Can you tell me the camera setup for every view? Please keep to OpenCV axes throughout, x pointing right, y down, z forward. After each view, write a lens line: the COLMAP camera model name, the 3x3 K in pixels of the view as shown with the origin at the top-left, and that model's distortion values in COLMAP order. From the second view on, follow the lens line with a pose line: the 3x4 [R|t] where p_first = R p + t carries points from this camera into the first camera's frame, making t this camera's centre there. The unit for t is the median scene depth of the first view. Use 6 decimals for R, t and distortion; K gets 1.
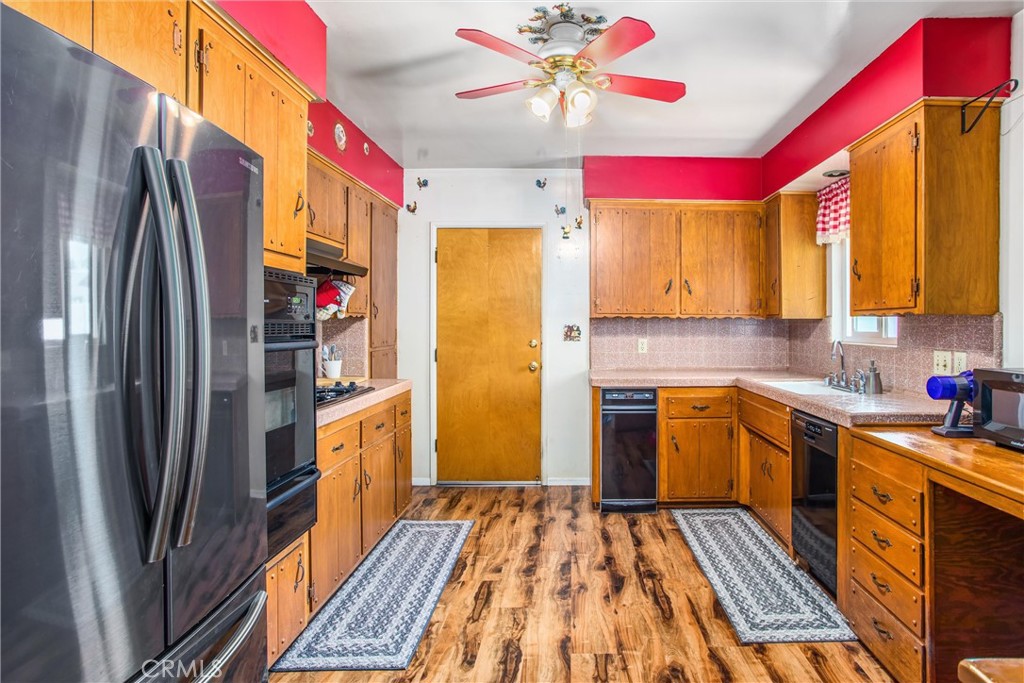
lens RADIAL K [[526.5, 0, 507.3], [0, 526.5, 326.0], [0, 0, 1]] dist [-0.053966, 0.037029]
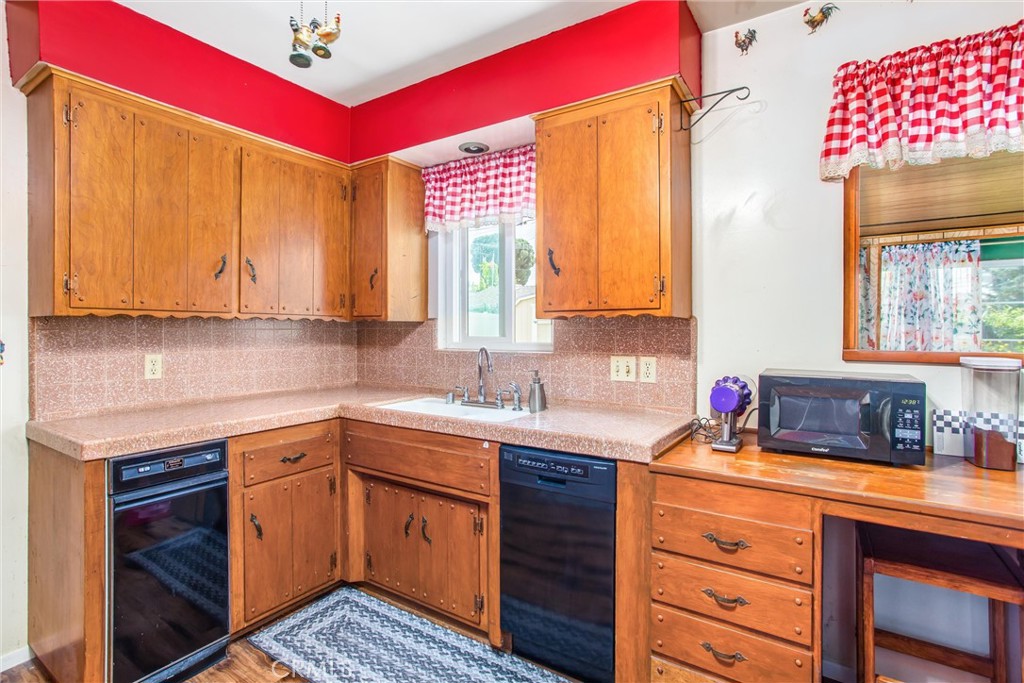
lens RADIAL K [[526.5, 0, 507.3], [0, 526.5, 326.0], [0, 0, 1]] dist [-0.053966, 0.037029]
pose [[0.474959, 0.002738, 0.880004, -0.069955], [0.005115, 0.999970, -0.005872, -0.001446], [-0.879993, 0.007290, 0.474930, 0.464671]]
